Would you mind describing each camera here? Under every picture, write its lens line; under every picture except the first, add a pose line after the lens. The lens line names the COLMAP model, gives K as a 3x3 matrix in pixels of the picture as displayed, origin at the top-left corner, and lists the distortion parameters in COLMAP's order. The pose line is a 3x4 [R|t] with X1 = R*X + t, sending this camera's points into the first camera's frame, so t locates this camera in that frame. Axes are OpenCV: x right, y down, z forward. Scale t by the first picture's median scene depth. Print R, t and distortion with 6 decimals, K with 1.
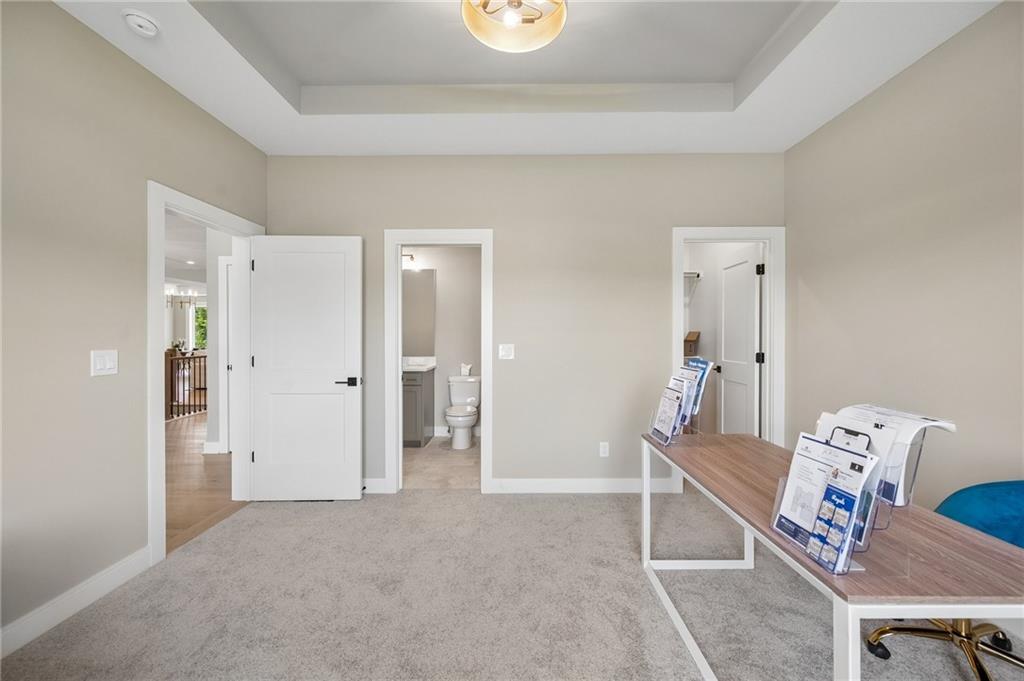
lens RADIAL K [[408.8, 0, 515.5], [0, 408.8, 334.4], [0, 0, 1]] dist [0.000180, 0.000000]
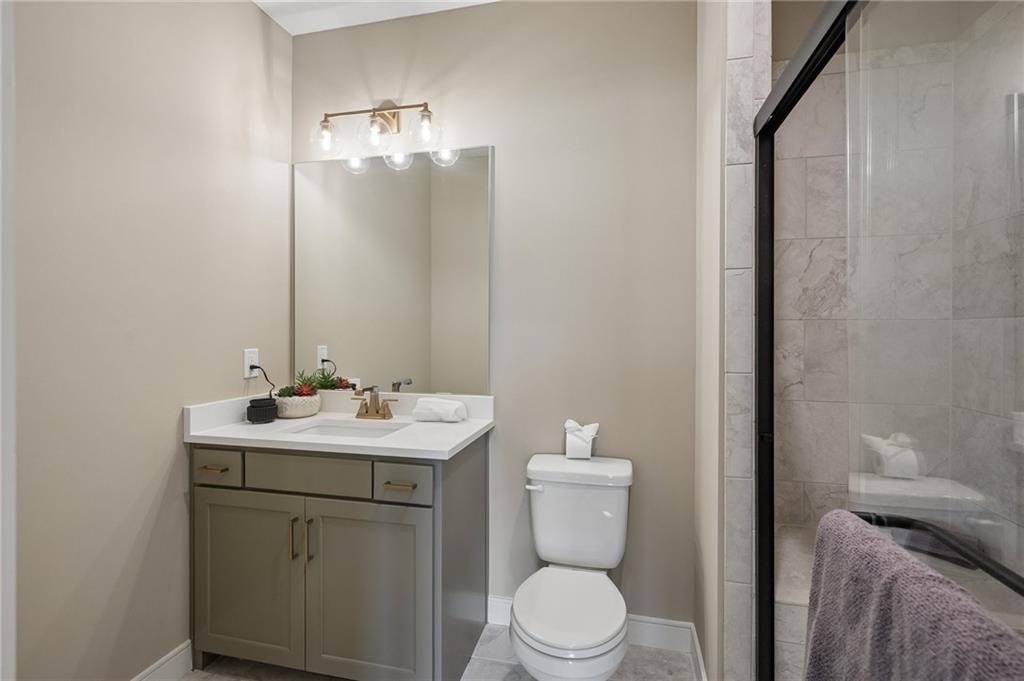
lens RADIAL K [[453.8, 0, 514.7], [0, 453.8, 338.6], [0, 0, 1]] dist [0.058243, 0.000052]
pose [[0.974392, 0.003179, -0.224835, -0.090712], [-0.001426, 0.999967, 0.007960, 0.001164], [0.224853, -0.007436, 0.974364, 0.630024]]
